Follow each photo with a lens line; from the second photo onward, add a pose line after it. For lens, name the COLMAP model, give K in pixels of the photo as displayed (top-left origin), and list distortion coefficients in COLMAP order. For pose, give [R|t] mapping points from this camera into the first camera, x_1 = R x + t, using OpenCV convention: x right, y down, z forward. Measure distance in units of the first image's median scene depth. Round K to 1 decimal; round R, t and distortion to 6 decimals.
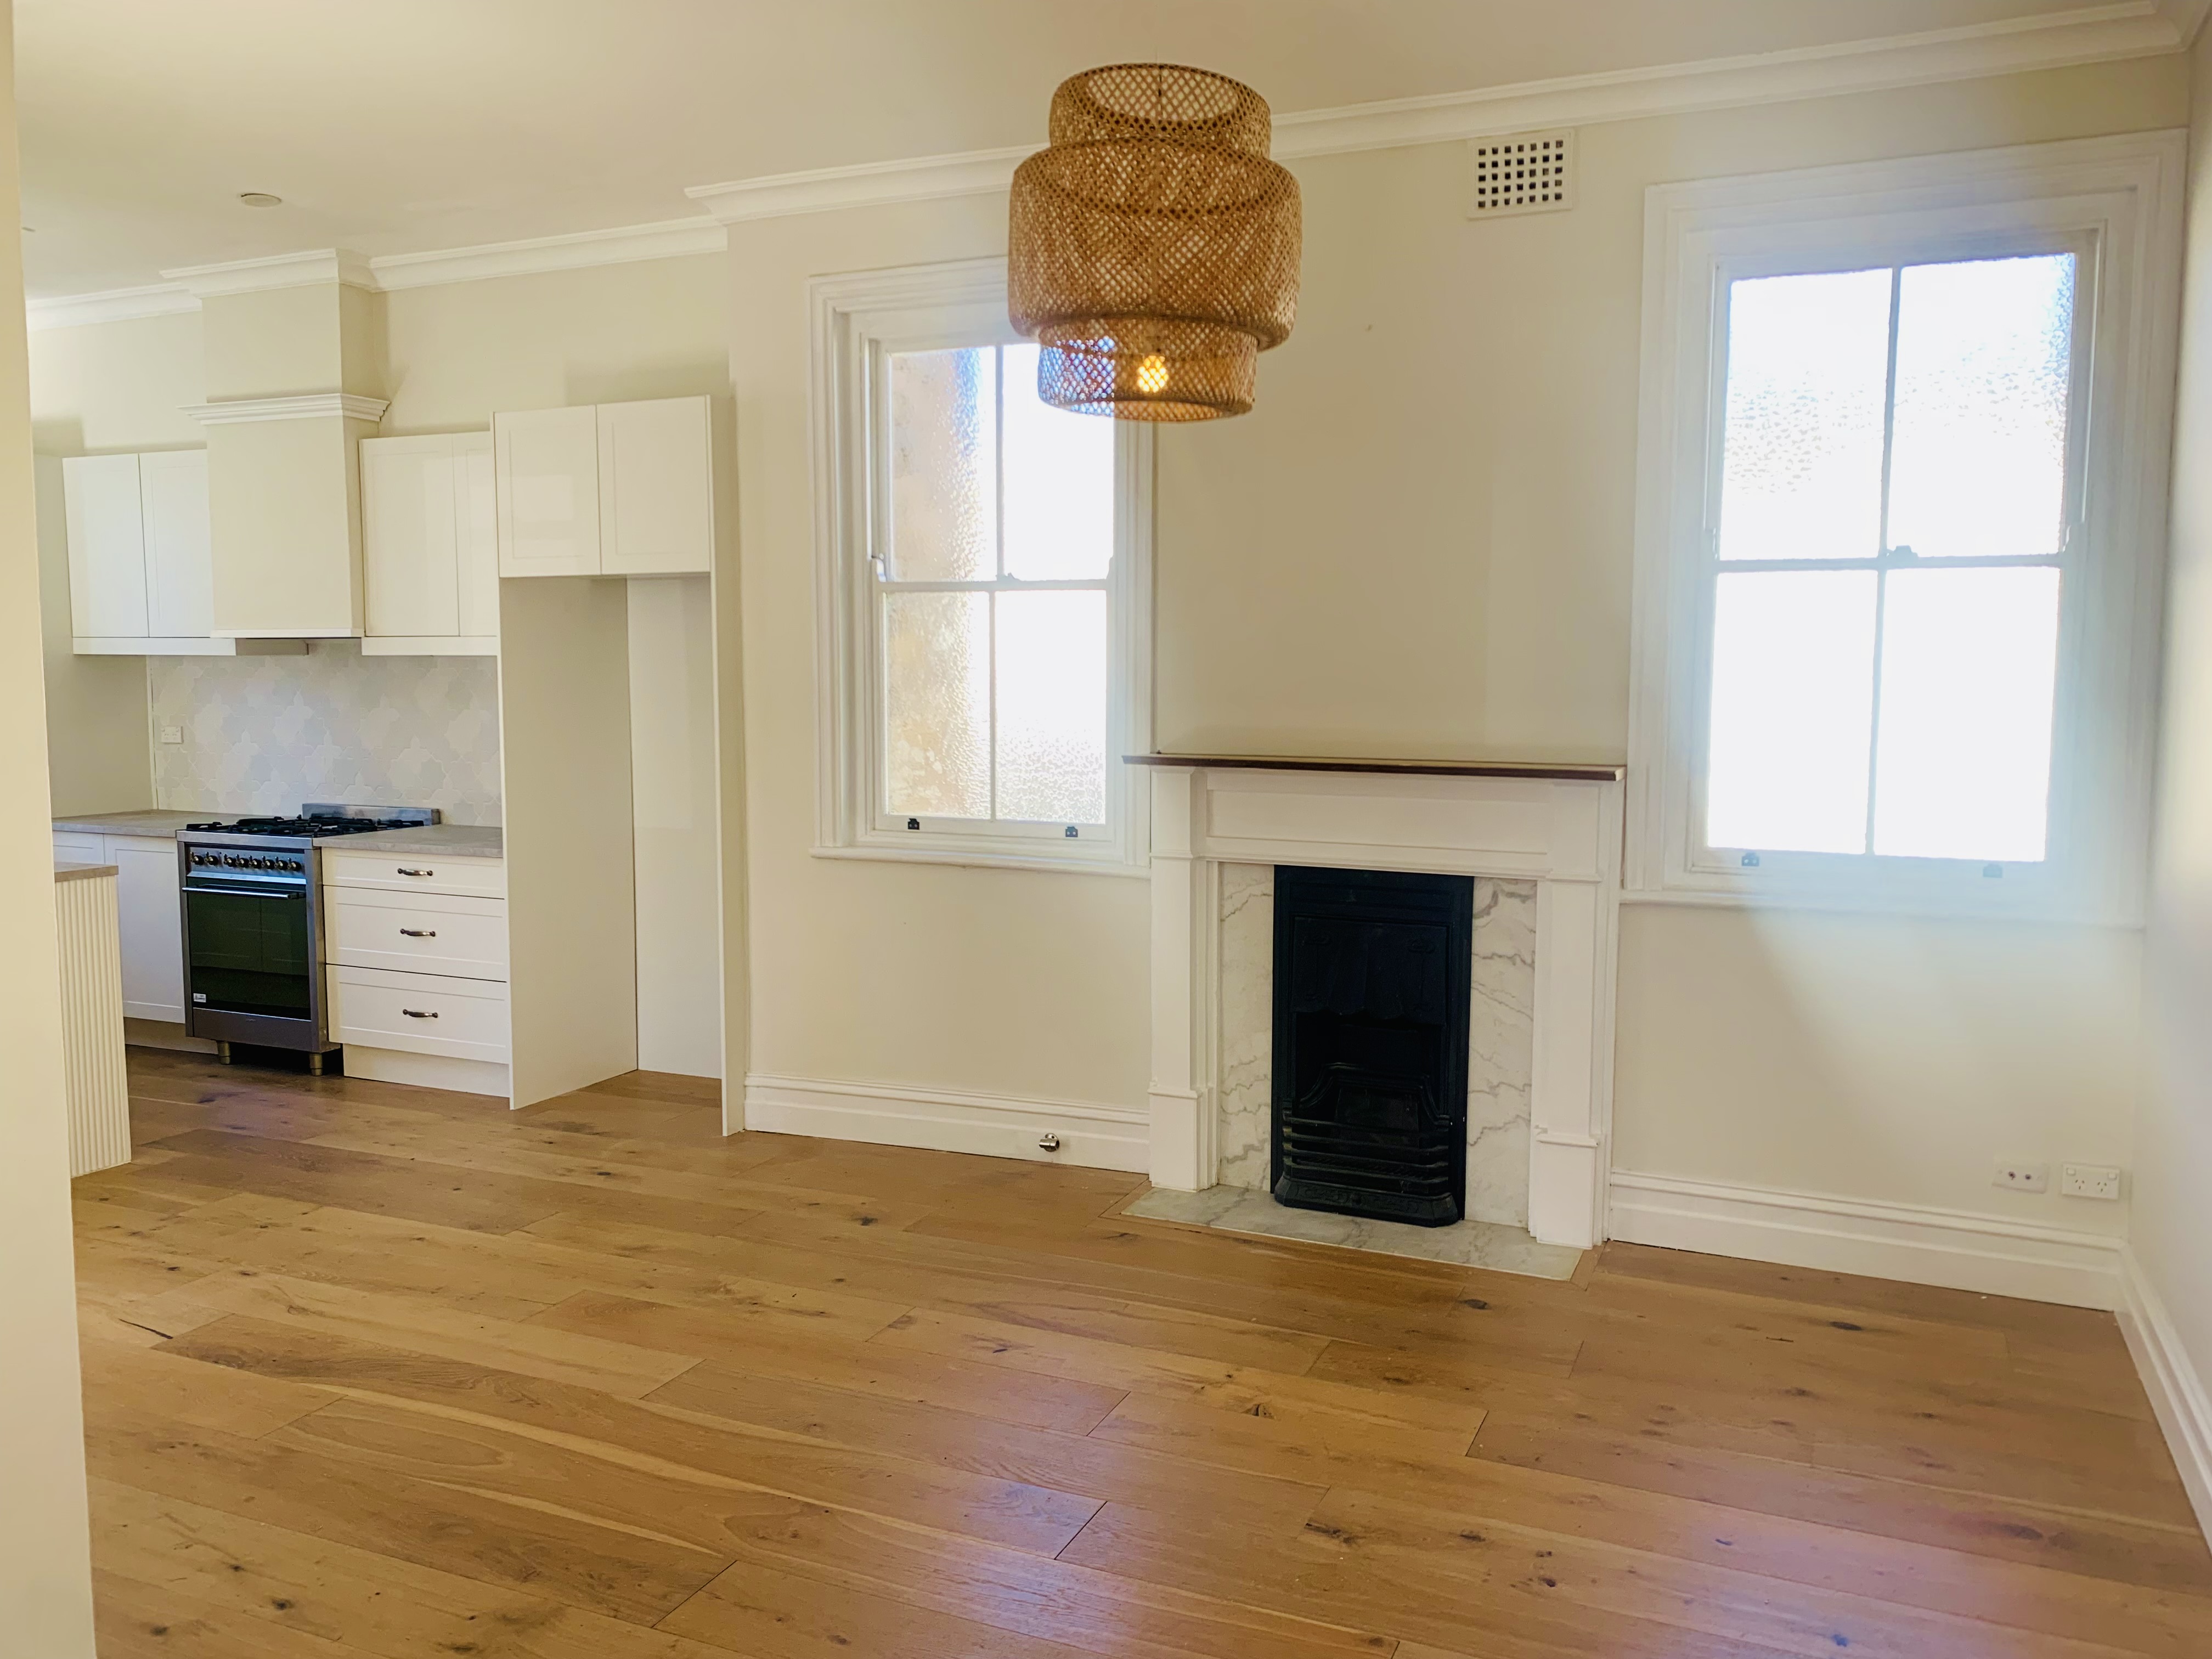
lens RADIAL K [[1673.1, 0, 1104.9], [0, 1673.1, 794.2], [0, 0, 1]] dist [0.018748, 0.007467]
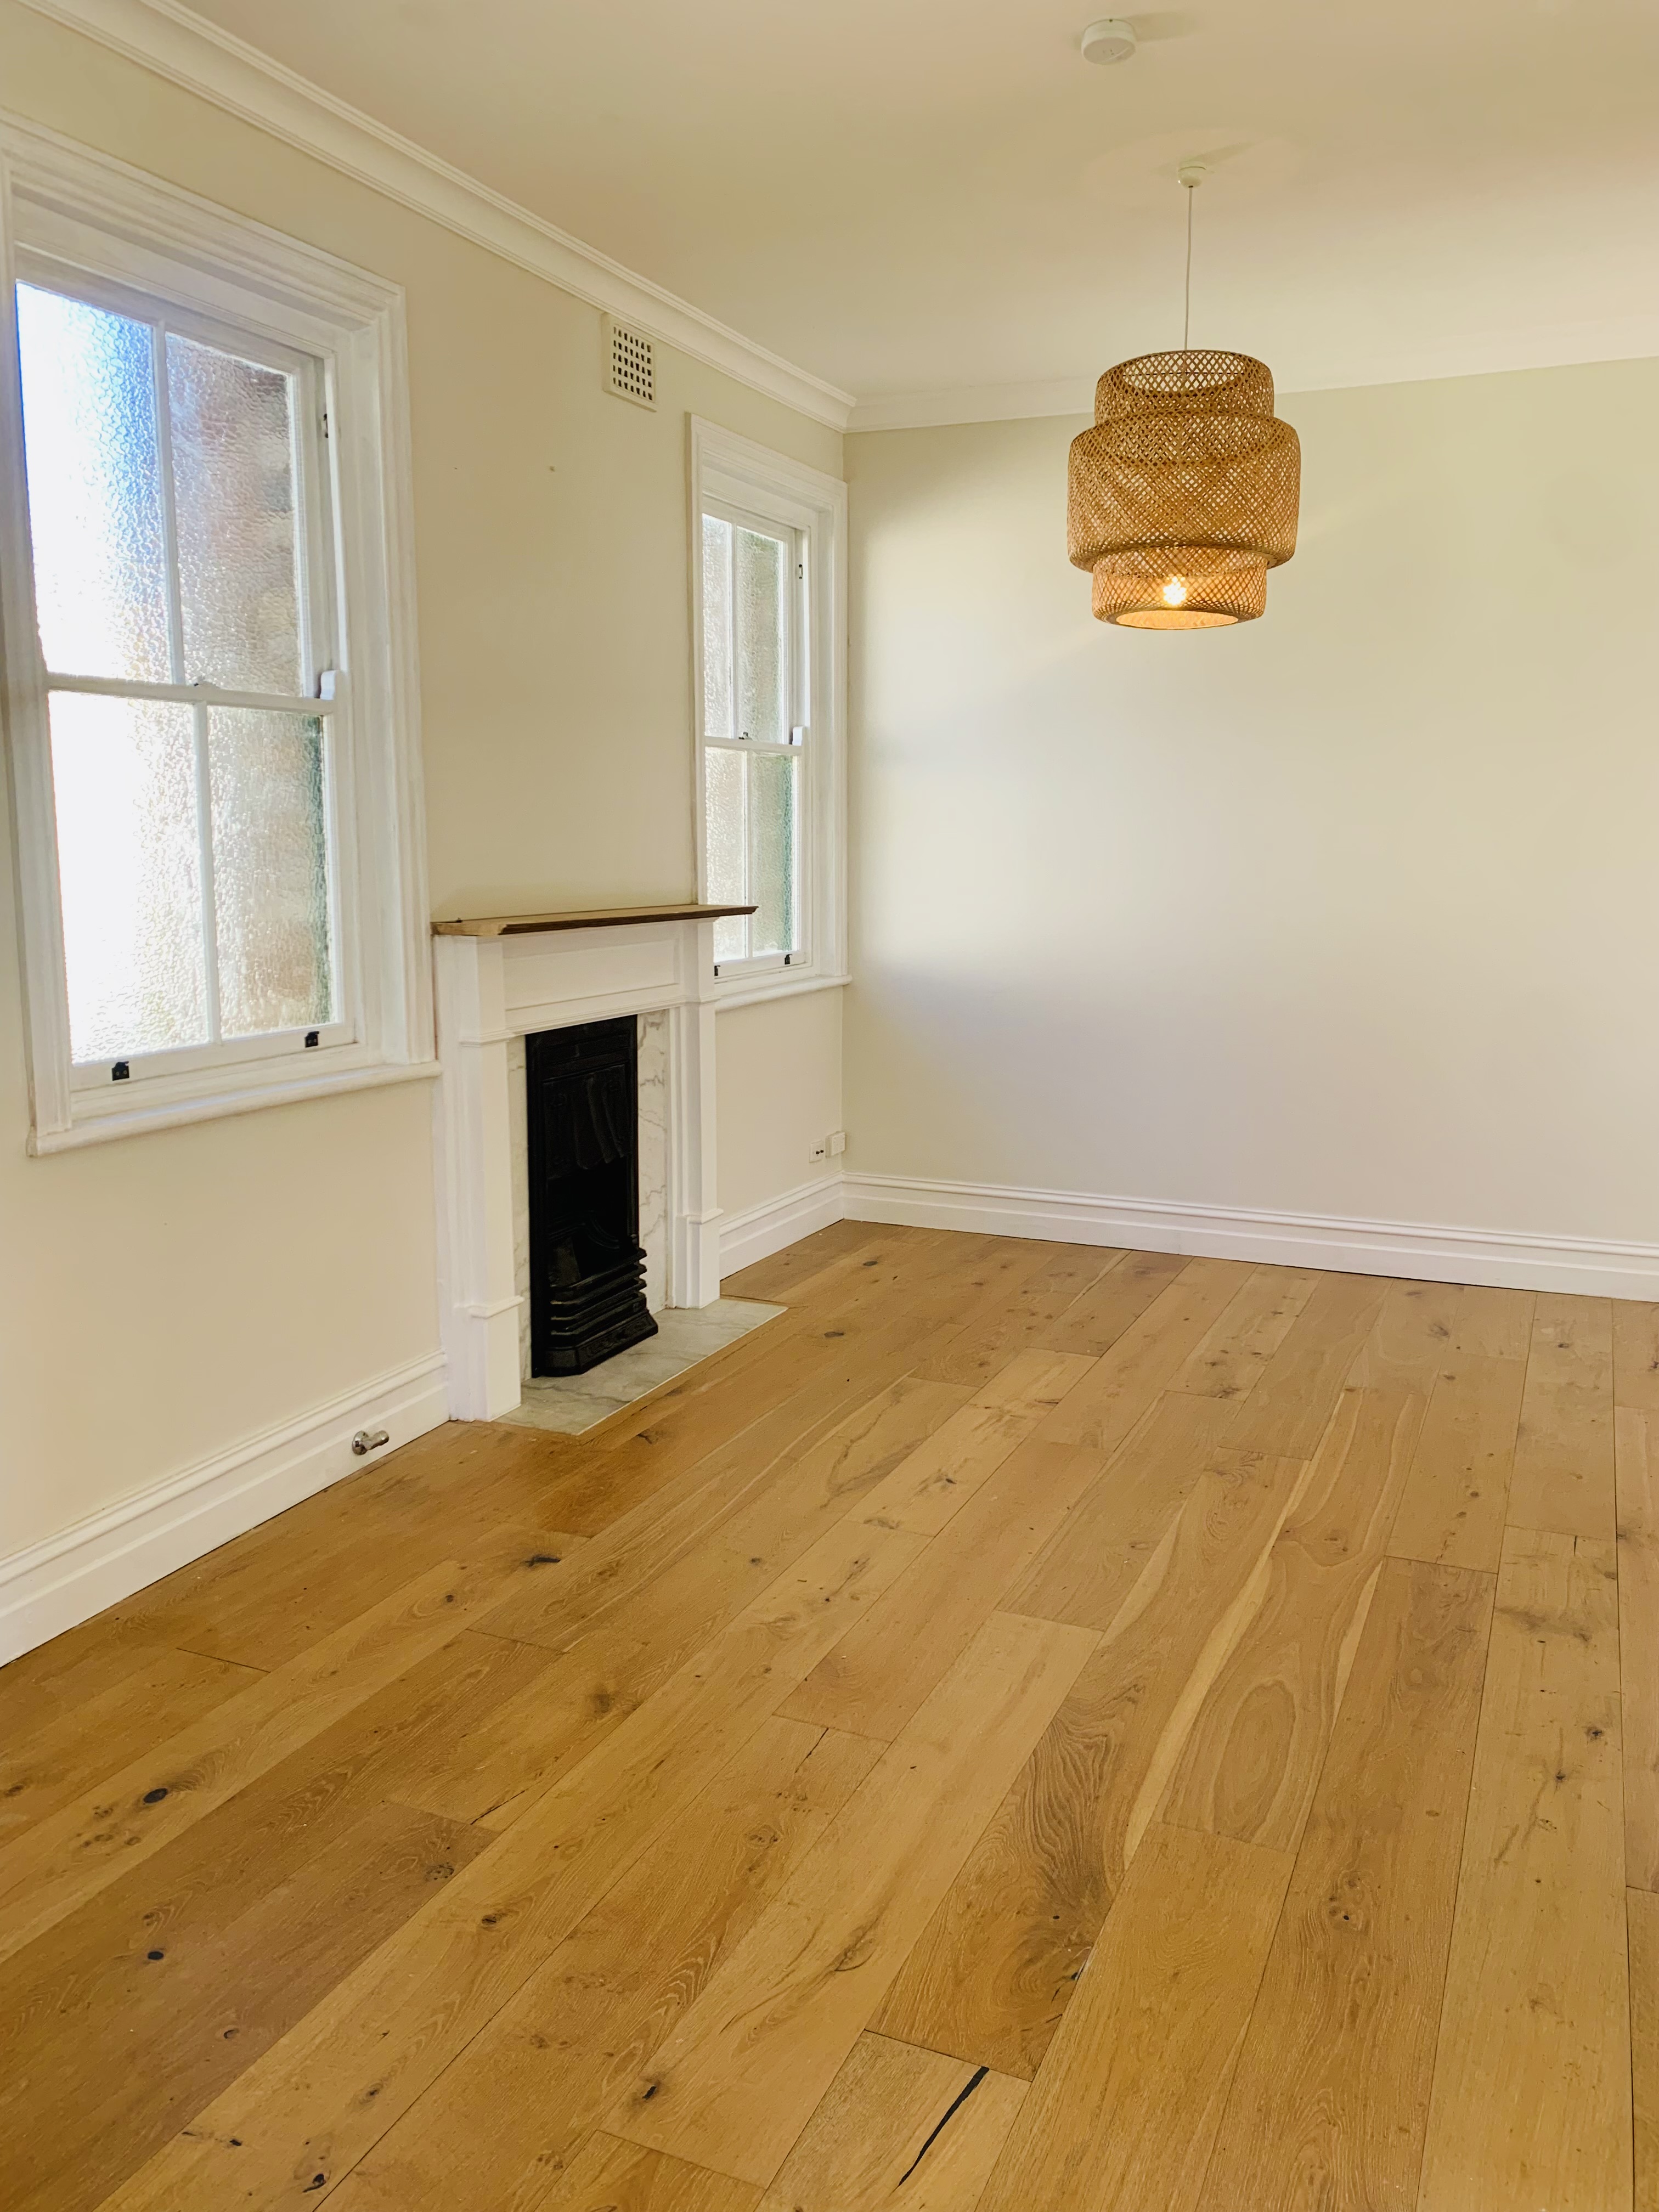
lens RADIAL K [[1684.7, 0, 827.8], [0, 1684.7, 1086.9], [0, 0, 1]] dist [-0.000753, -0.000131]
pose [[0.011480, -0.154908, 0.987862, -0.877431], [0.077209, 0.985115, 0.153580, -0.063062], [-0.996949, 0.074509, 0.023270, 0.857129]]
